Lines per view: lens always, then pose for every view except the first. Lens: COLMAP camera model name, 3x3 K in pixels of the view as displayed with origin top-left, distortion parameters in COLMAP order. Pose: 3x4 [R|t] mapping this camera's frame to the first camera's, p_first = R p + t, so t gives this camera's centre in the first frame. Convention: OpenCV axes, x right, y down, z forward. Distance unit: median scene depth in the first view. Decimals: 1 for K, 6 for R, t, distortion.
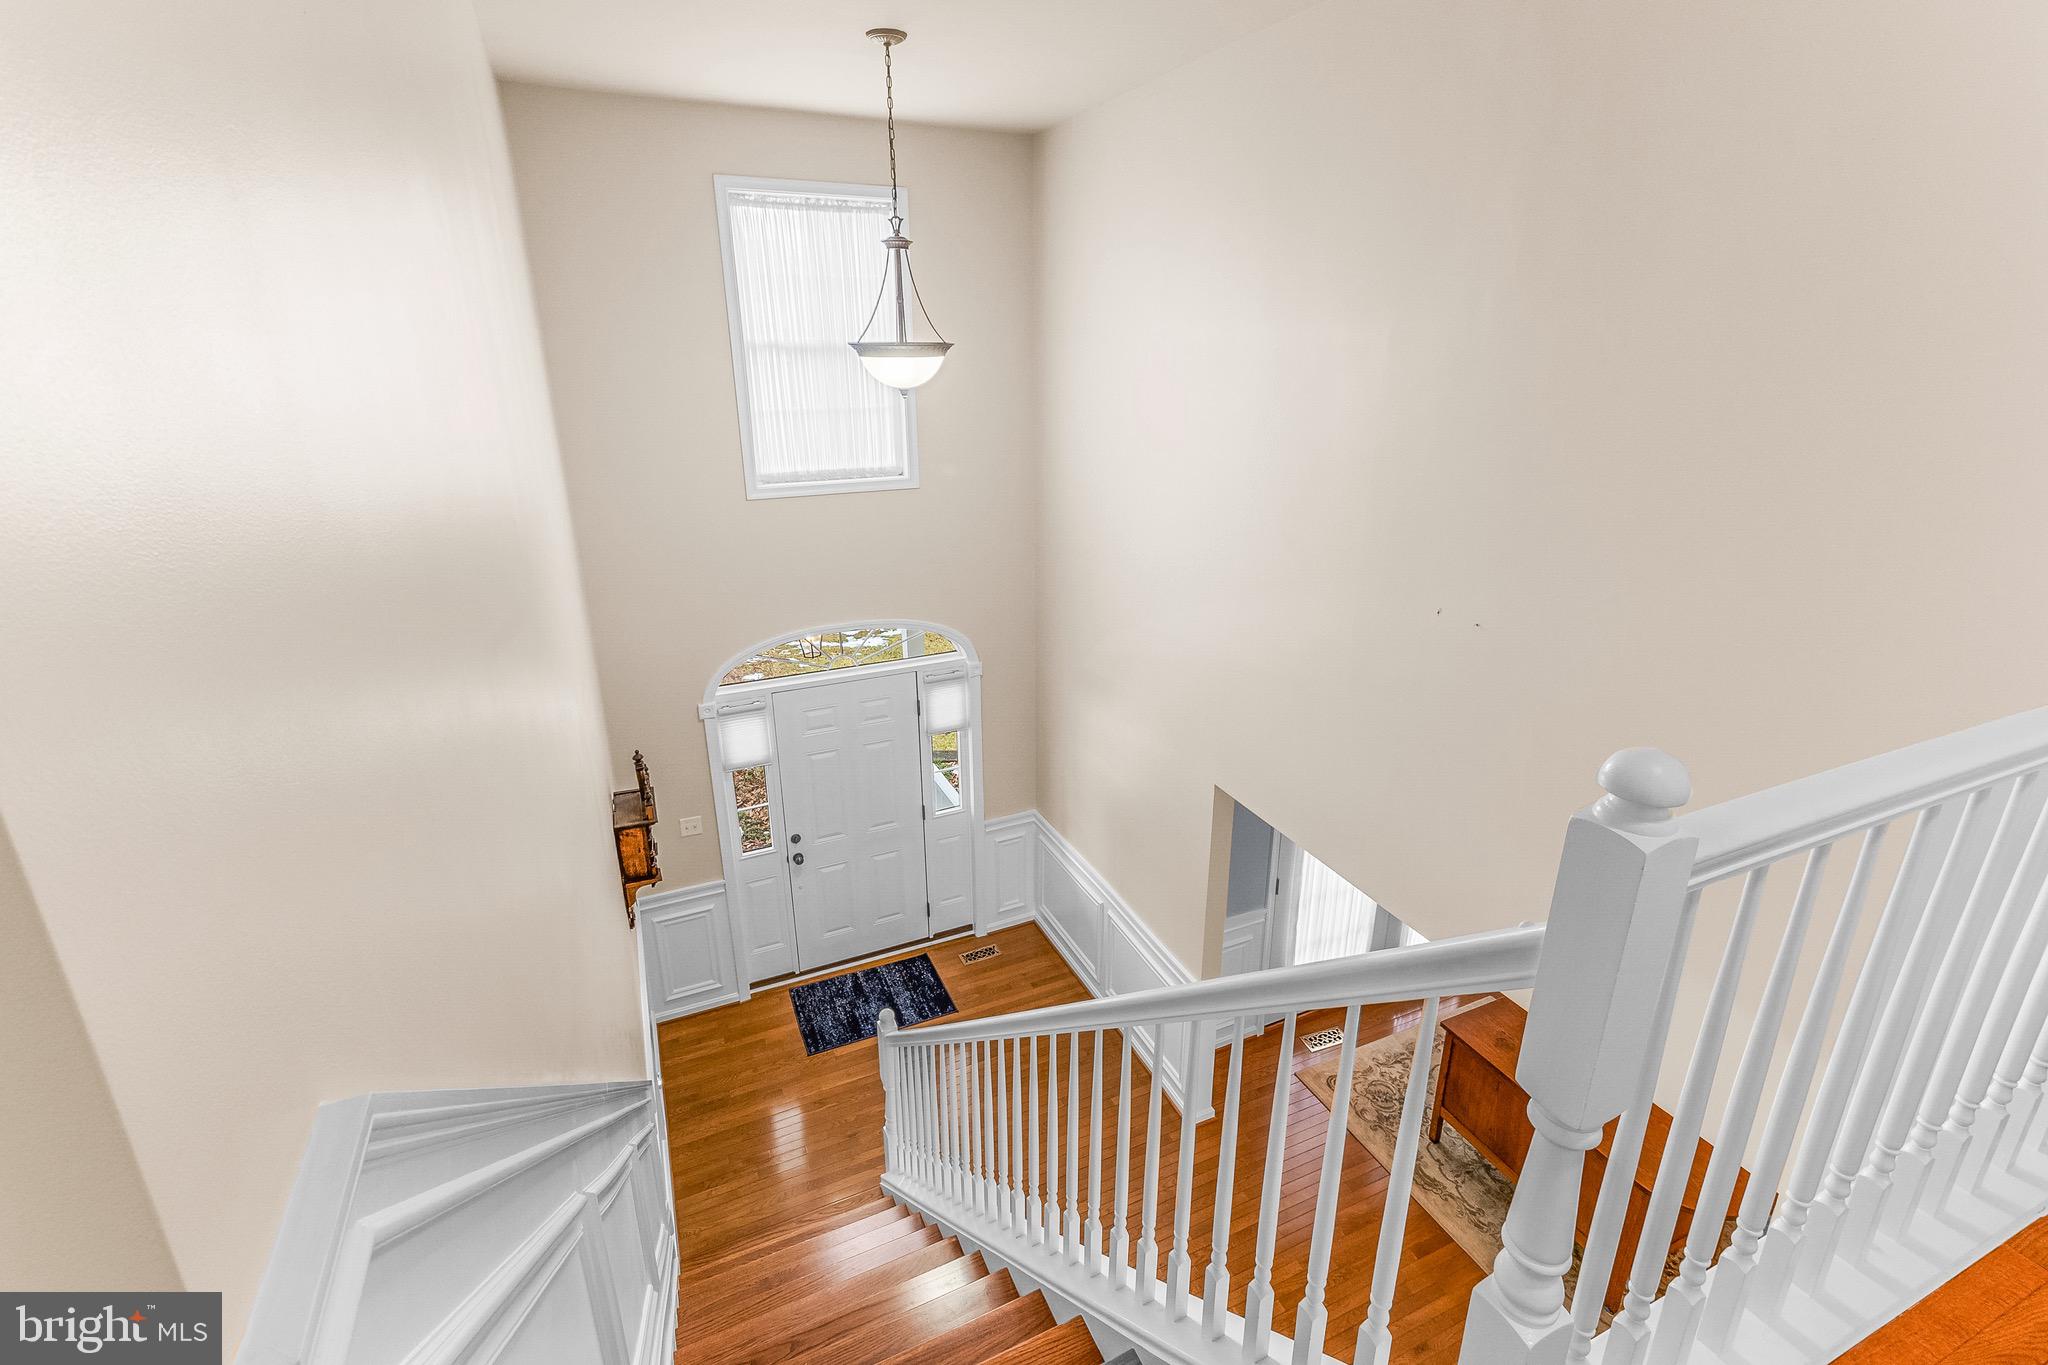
lens RADIAL K [[926.4, 0, 1032.1], [0, 926.4, 652.9], [0, 0, 1]] dist [0.000032, 0.000045]
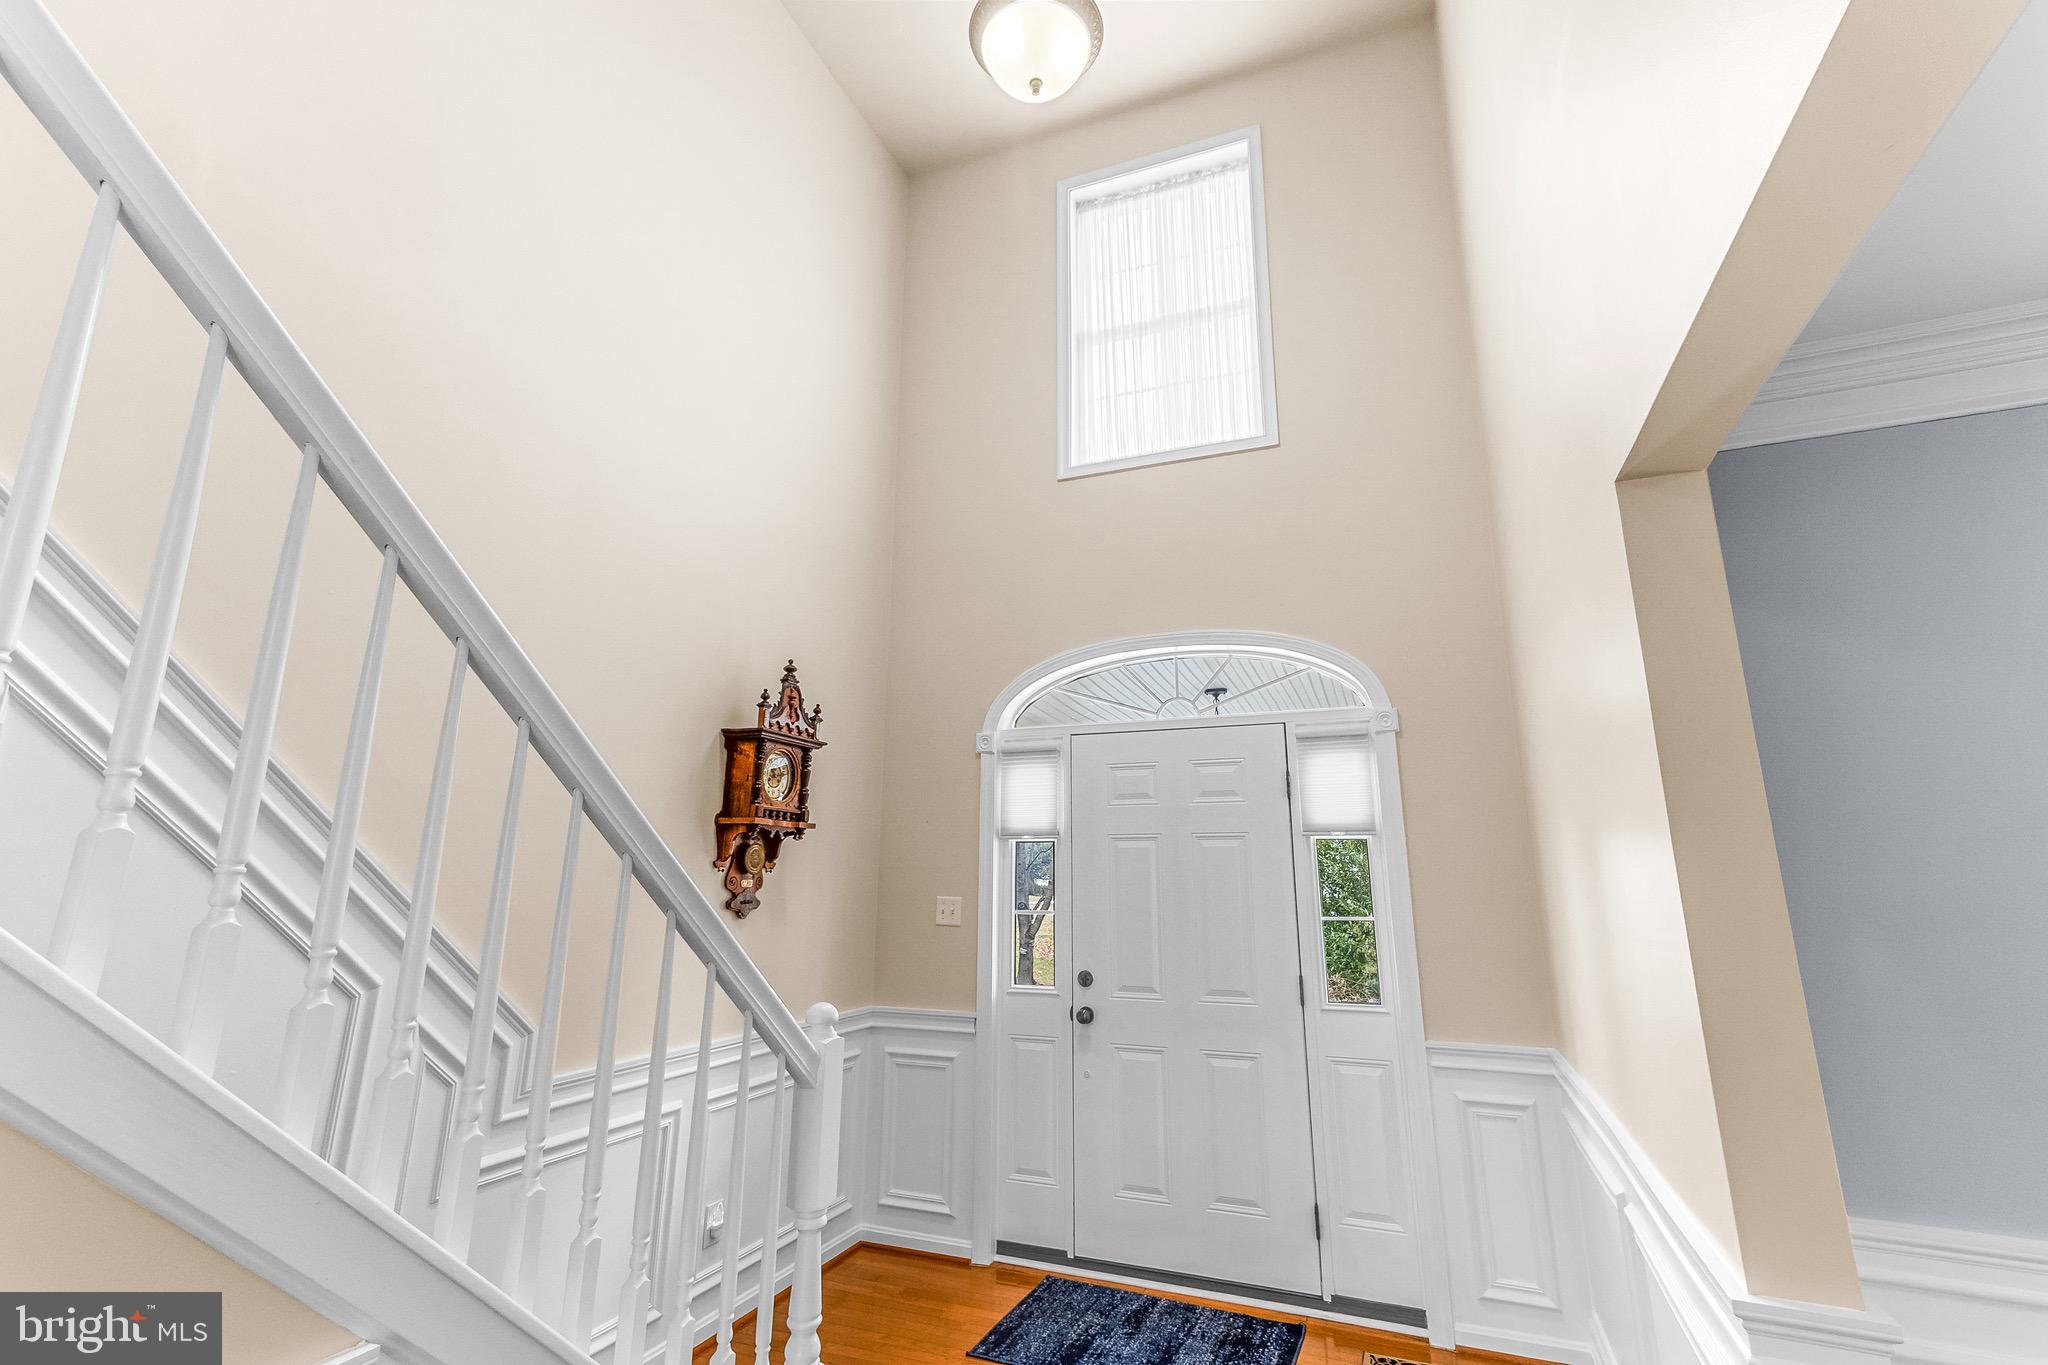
lens RADIAL K [[926.4, 0, 1032.1], [0, 926.4, 652.9], [0, 0, 1]] dist [0.000032, 0.000045]
pose [[0.677152, -0.175713, -0.714556, 0.216194], [-0.246171, 0.861024, -0.445015, 0.301097], [0.693444, 0.477245, 0.539789, 0.524468]]
